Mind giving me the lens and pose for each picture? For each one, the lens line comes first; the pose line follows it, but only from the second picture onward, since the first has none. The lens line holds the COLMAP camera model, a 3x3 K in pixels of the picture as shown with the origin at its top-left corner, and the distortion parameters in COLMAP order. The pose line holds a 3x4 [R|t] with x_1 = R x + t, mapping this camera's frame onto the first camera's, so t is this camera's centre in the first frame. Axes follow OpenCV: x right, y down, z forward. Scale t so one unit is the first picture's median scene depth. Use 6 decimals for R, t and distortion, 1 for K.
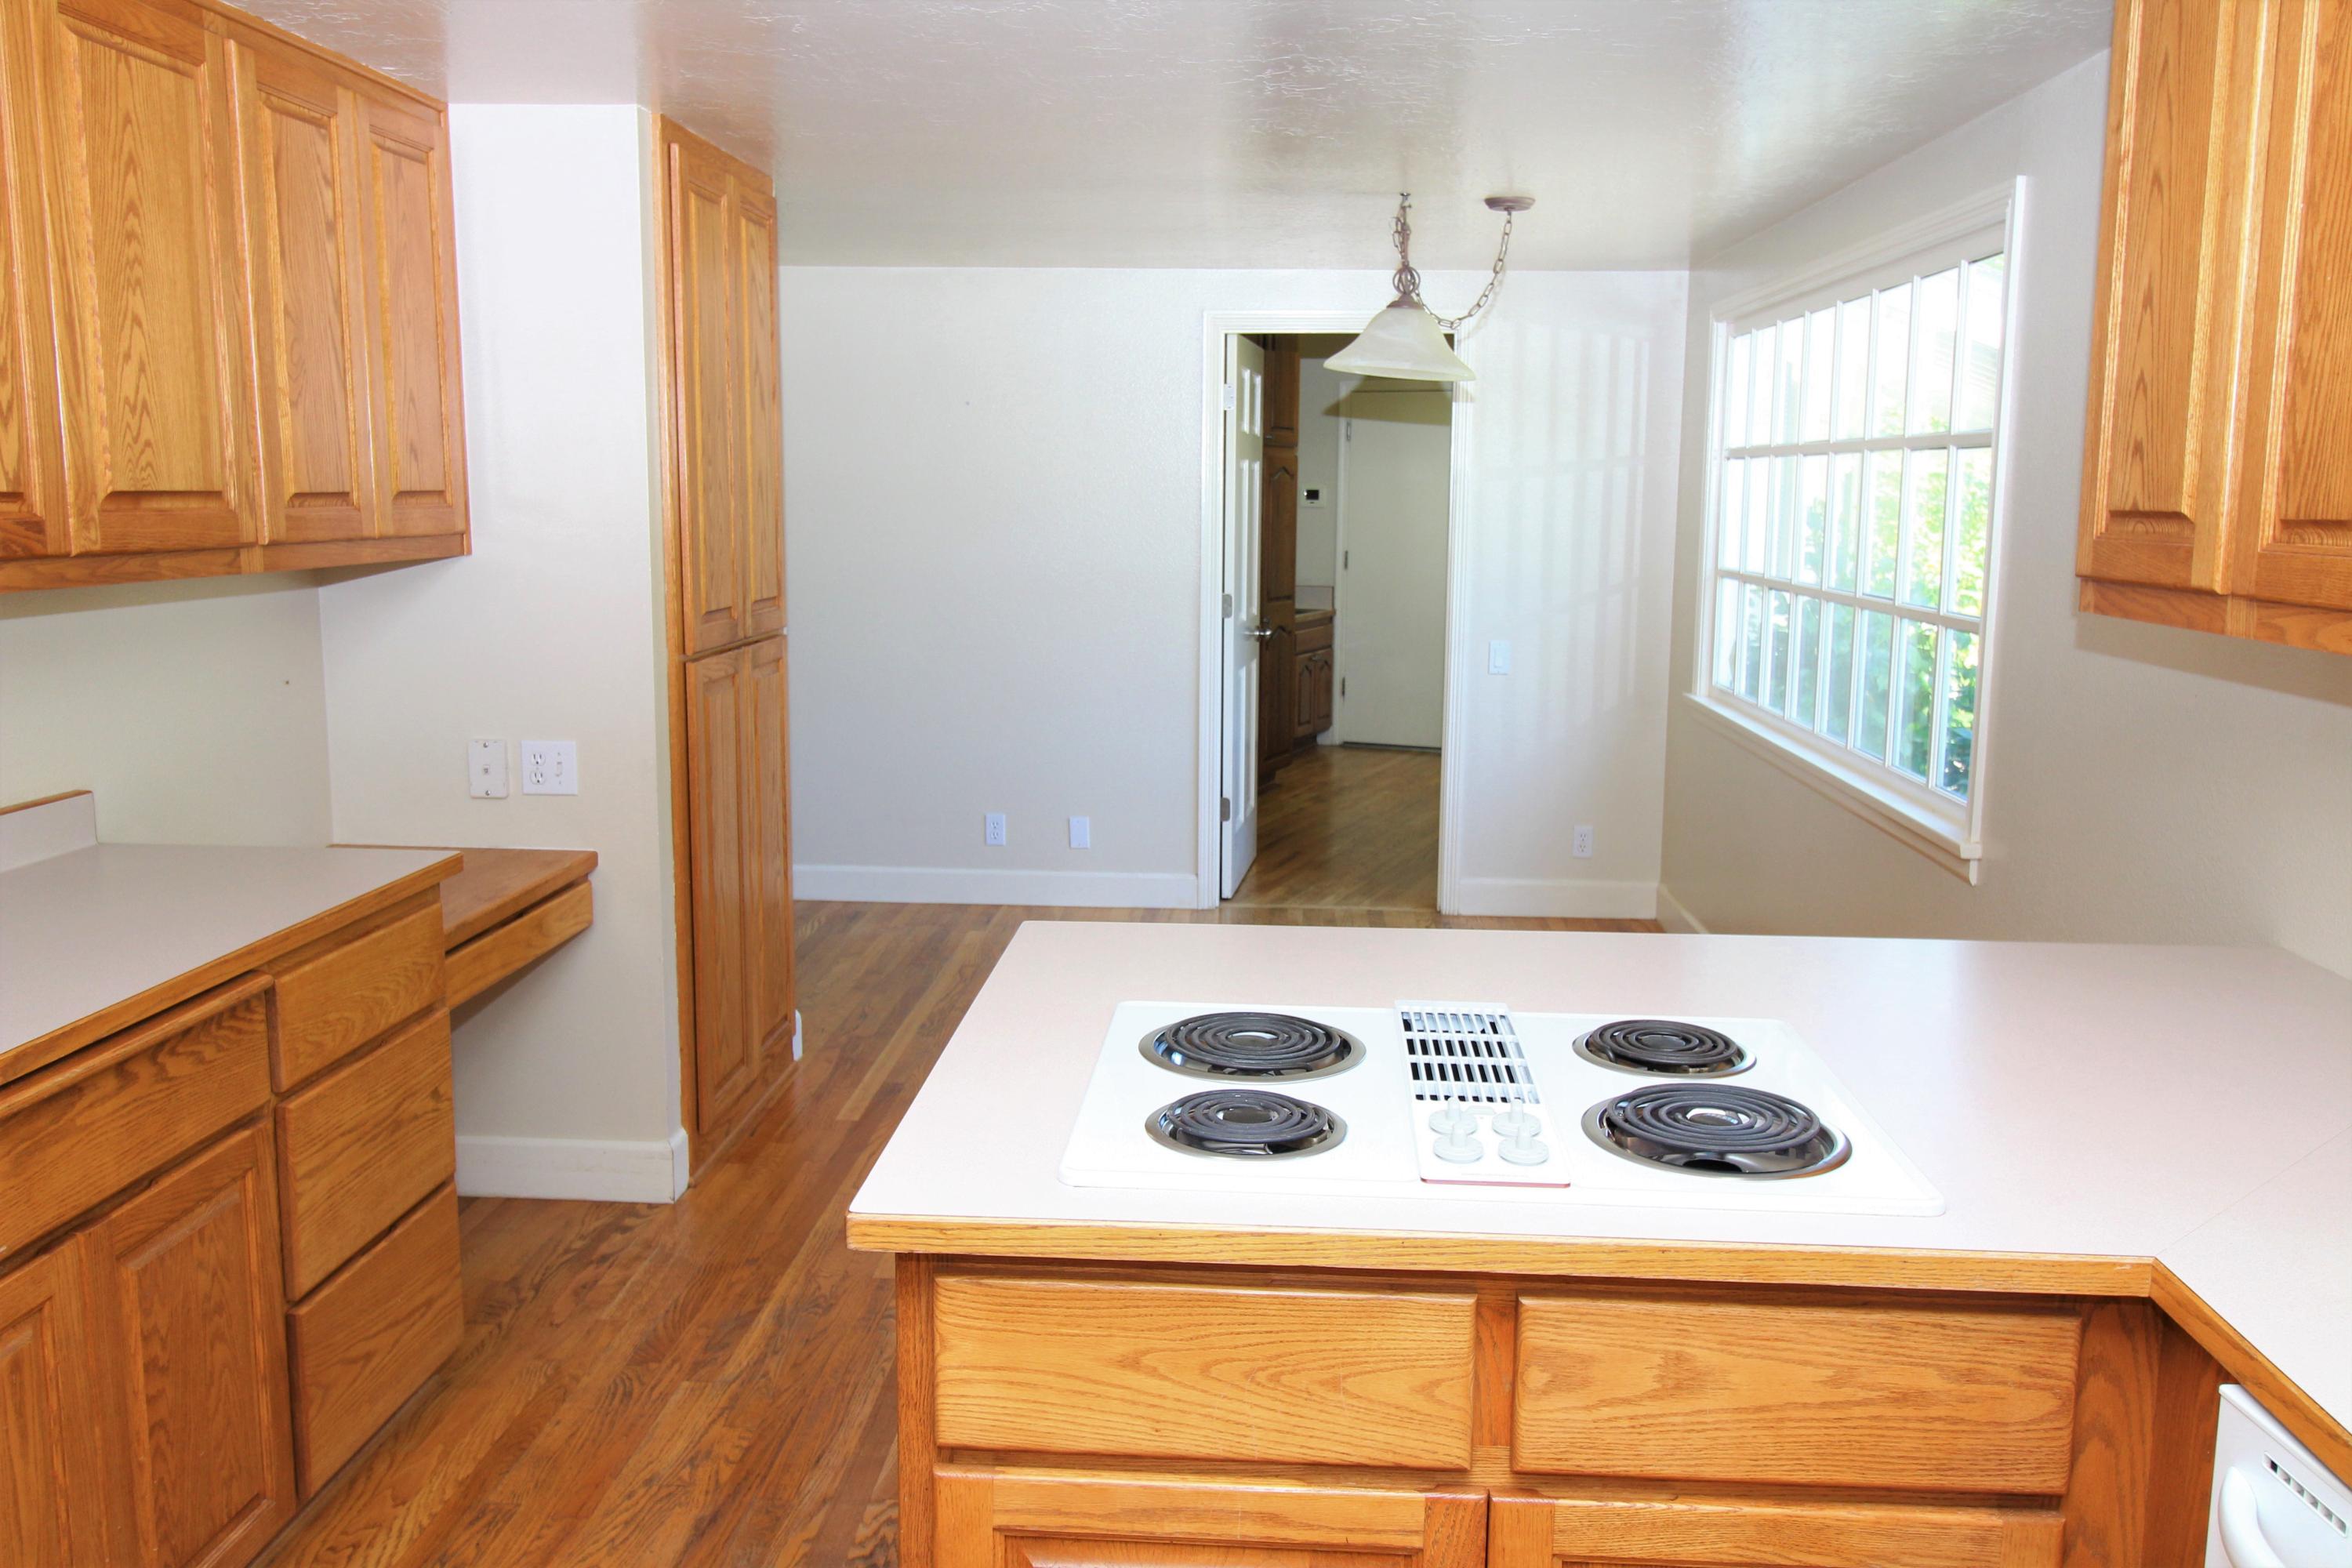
lens RADIAL K [[1843.6, 0, 1179.7], [0, 1843.6, 759.6], [0, 0, 1]] dist [0.013546, -0.012006]
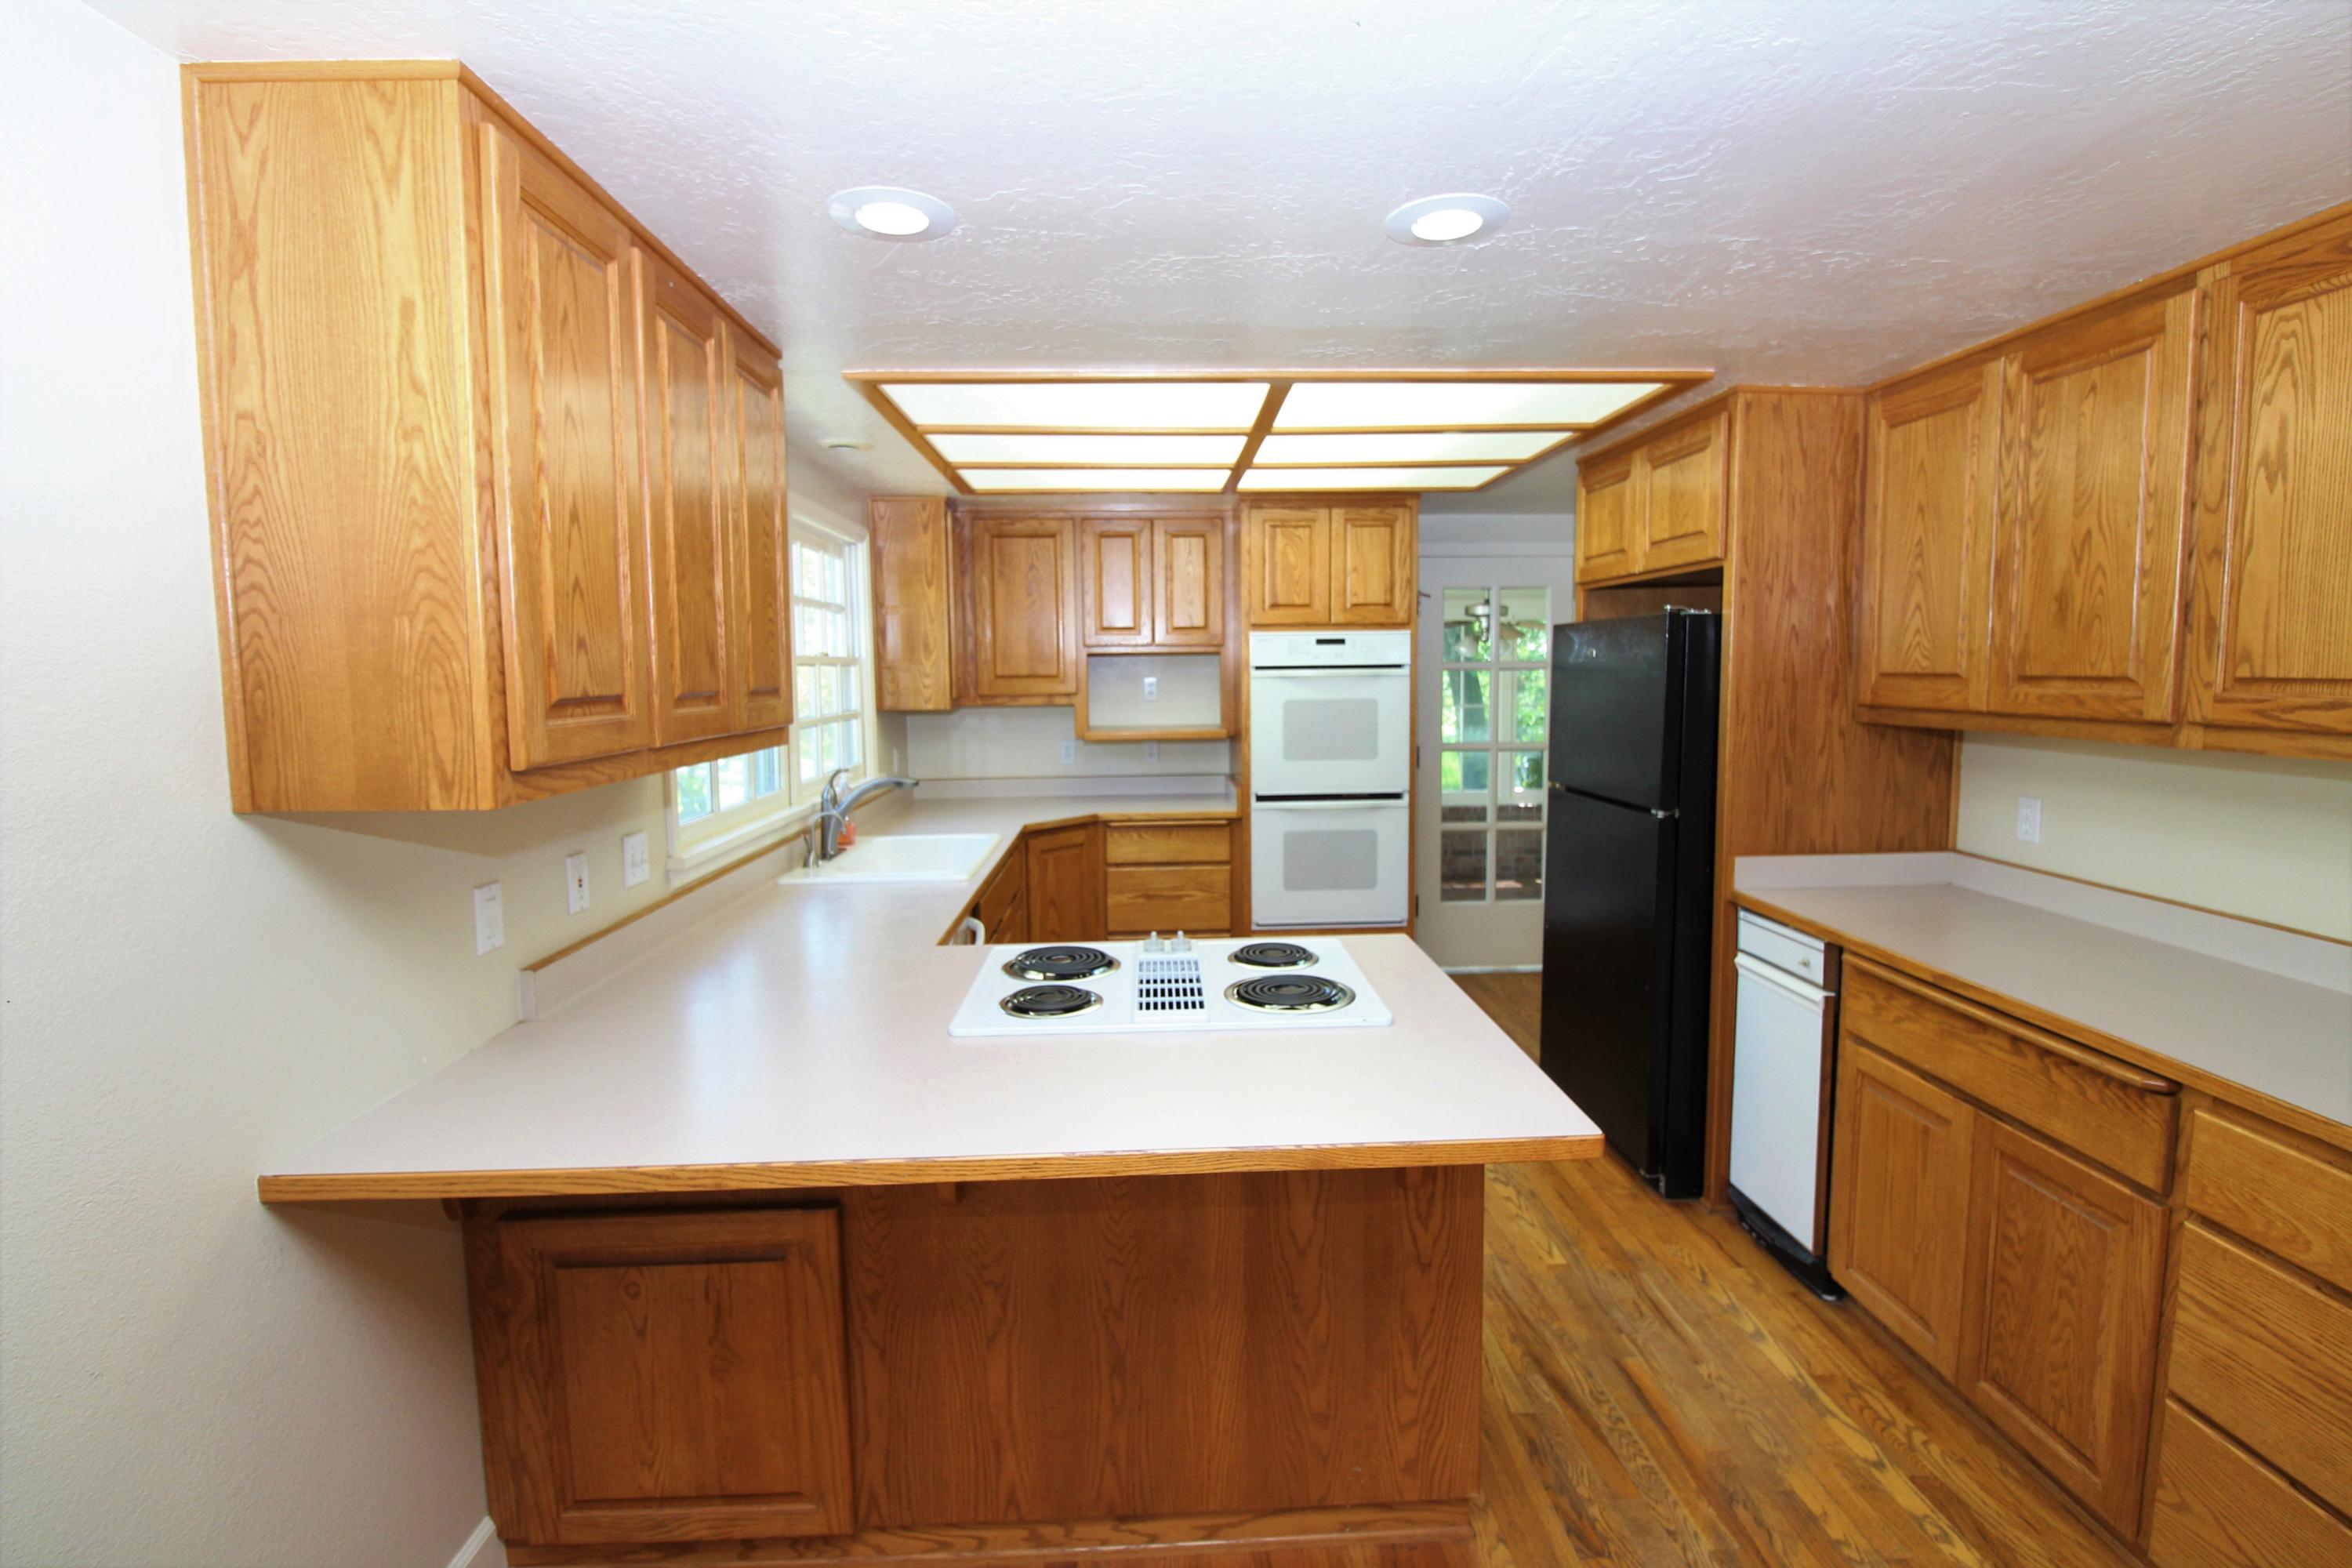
lens RADIAL K [[1129.4, 0, 1199.0], [0, 1129.4, 778.3], [0, 0, 1]] dist [0.001104, -0.000077]
pose [[-0.994350, 0.011638, -0.105516, 0.180526], [-0.014698, 0.969306, 0.245417, -0.229643], [0.105133, 0.245581, -0.963658, 1.504386]]
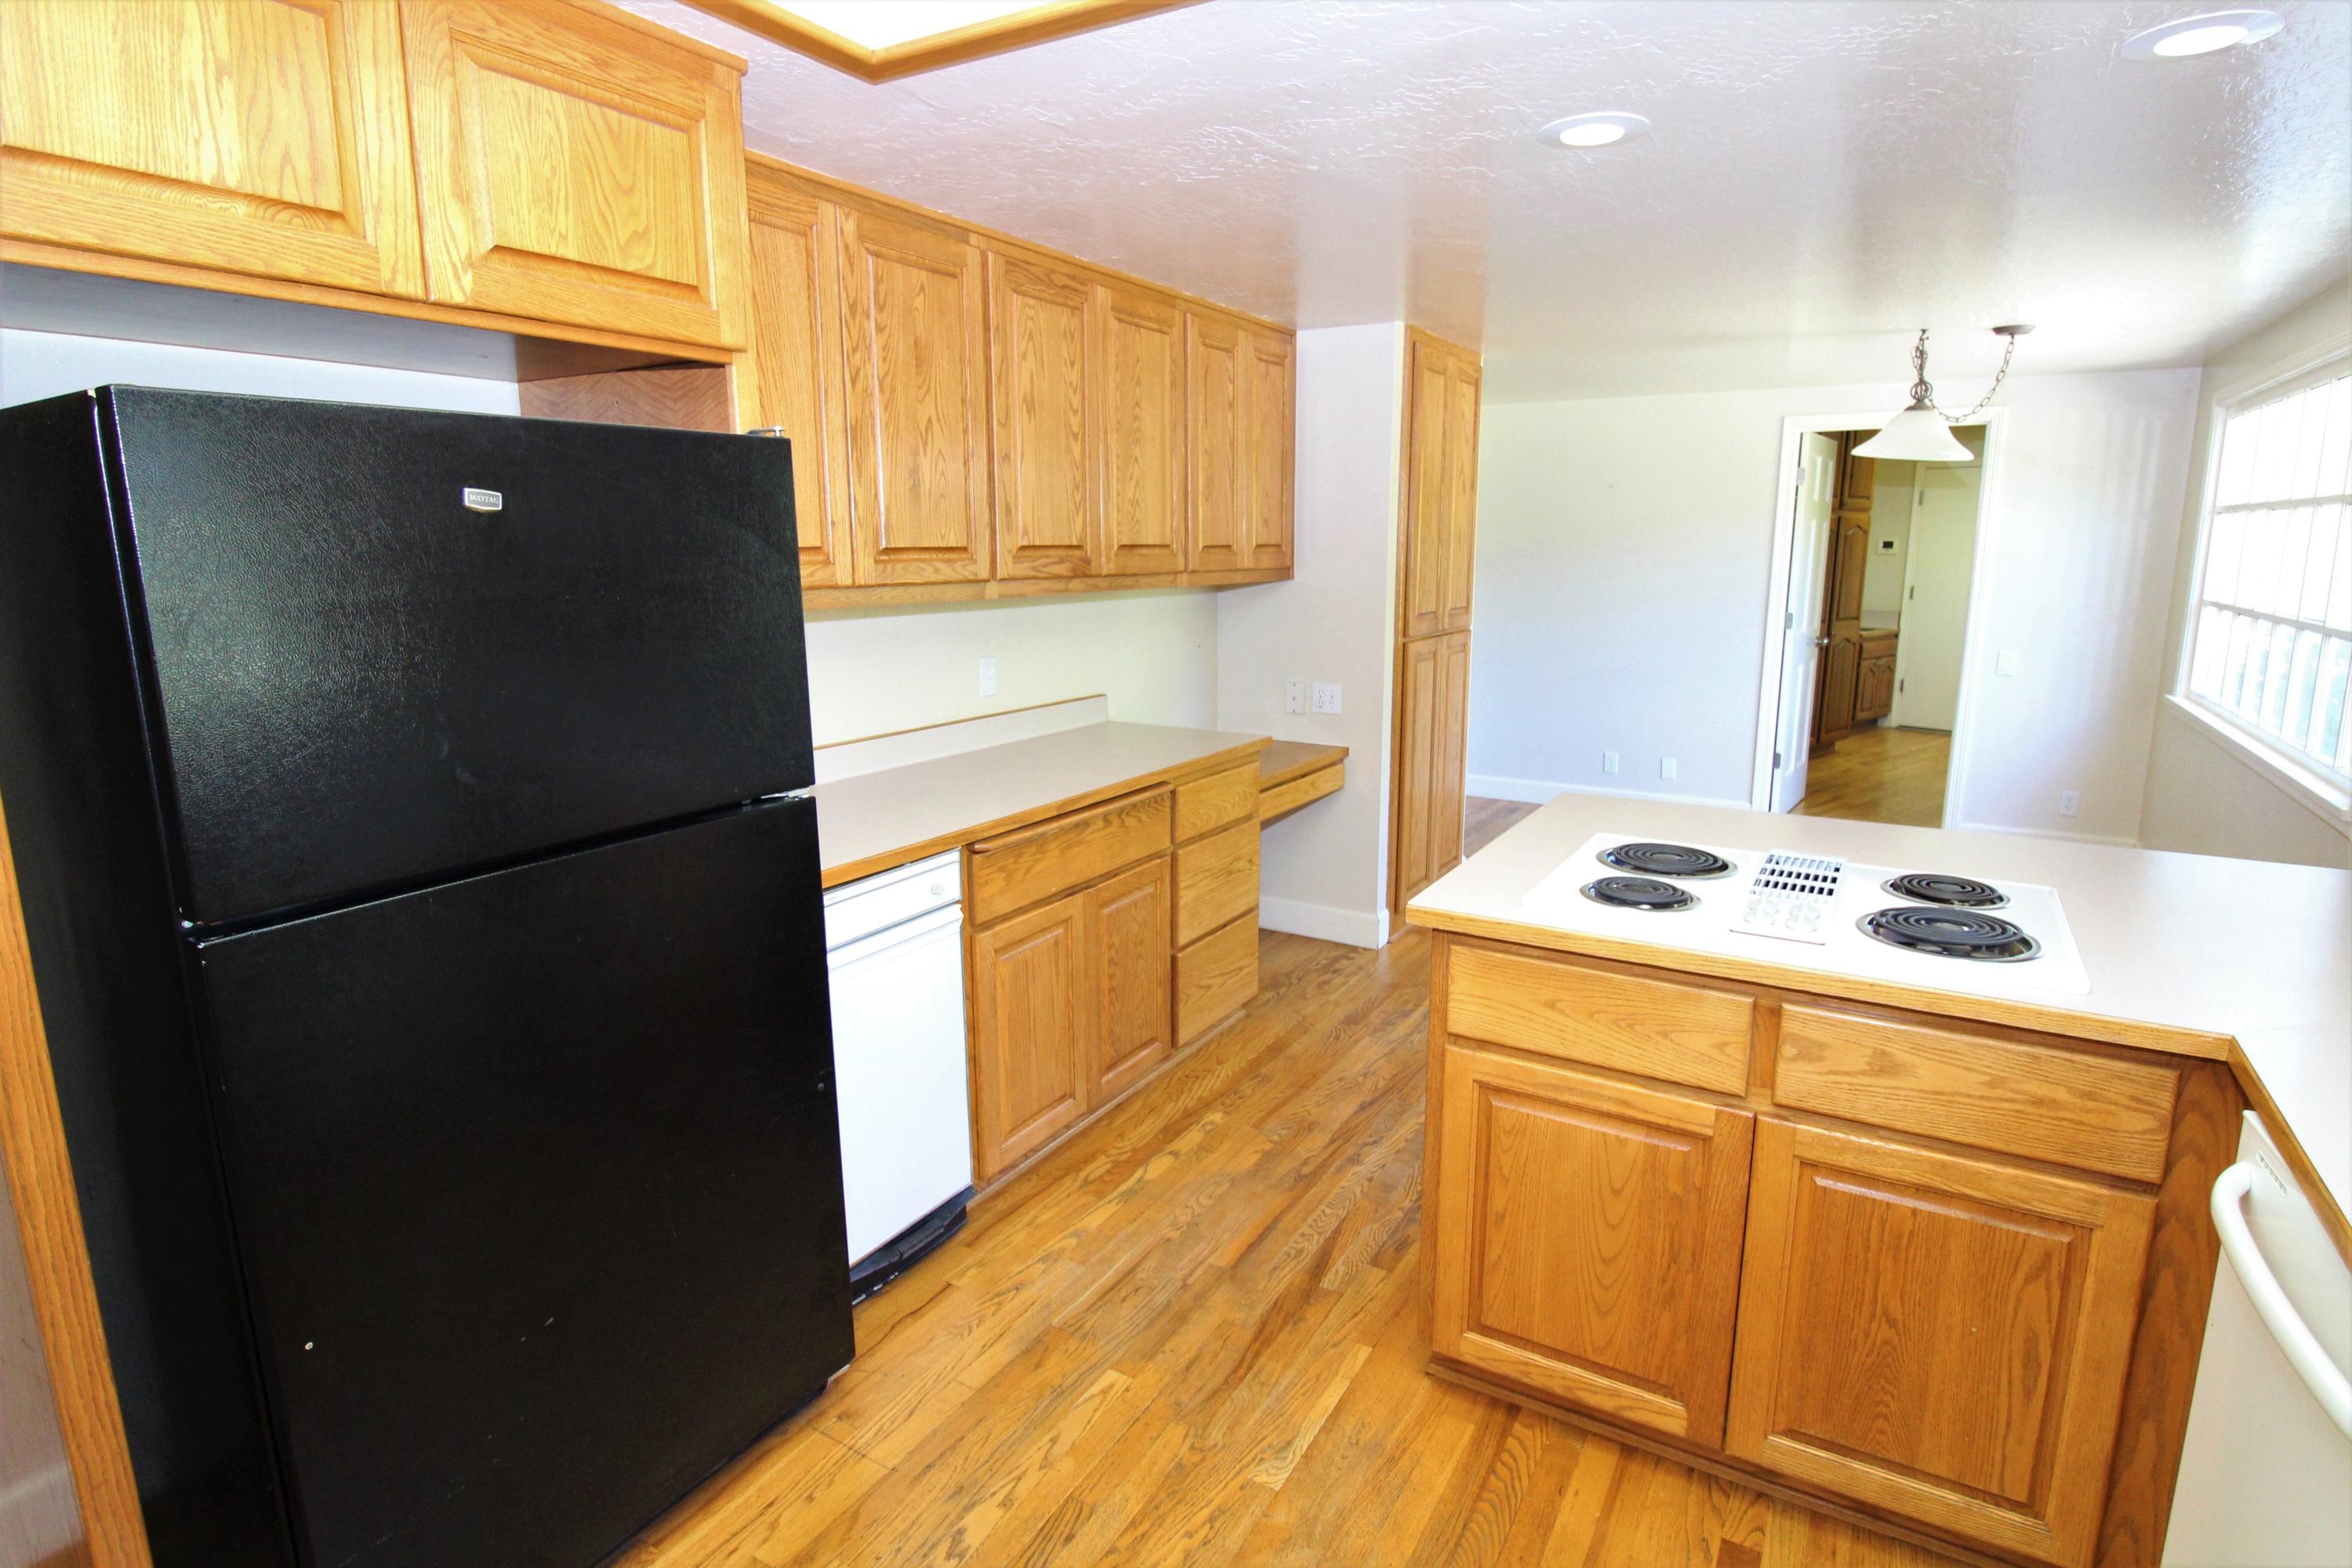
lens RADIAL K [[1202.7, 0, 1183.2], [0, 1202.7, 769.3], [0, 0, 1]] dist [-0.005246, -0.005316]
pose [[0.884214, 0.076284, -0.460811, 0.115063], [-0.059043, 0.996914, 0.051739, 0.029712], [0.463335, -0.018540, 0.885989, -0.150286]]
